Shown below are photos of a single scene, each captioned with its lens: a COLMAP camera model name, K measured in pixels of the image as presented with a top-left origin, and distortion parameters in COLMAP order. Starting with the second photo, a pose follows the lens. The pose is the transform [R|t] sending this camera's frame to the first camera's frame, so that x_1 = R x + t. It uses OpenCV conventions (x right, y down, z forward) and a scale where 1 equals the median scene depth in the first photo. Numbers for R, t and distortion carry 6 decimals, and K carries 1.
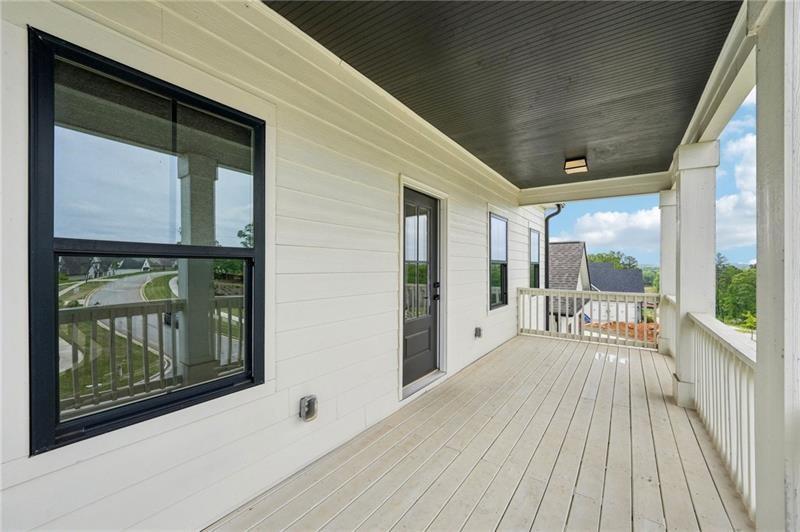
lens RADIAL K [[335.9, 0, 395.9], [0, 335.9, 264.5], [0, 0, 1]] dist [-0.002626, -0.000586]
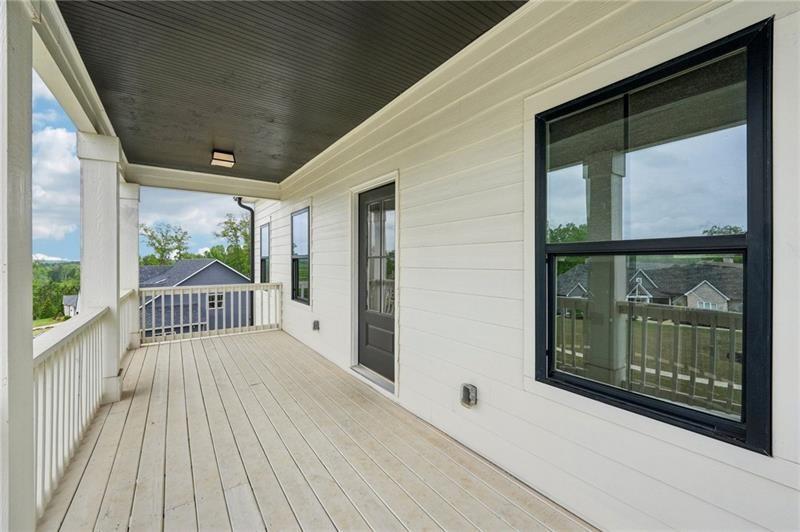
lens RADIAL K [[339.1, 0, 400.0], [0, 339.1, 266.0], [0, 0, 1]] dist [0.002308, 0.000141]
pose [[-0.368570, 0.006509, -0.929577, 0.949594], [-0.000146, 0.999975, 0.007060, 0.012721], [0.929600, 0.002738, -0.368559, 1.387129]]
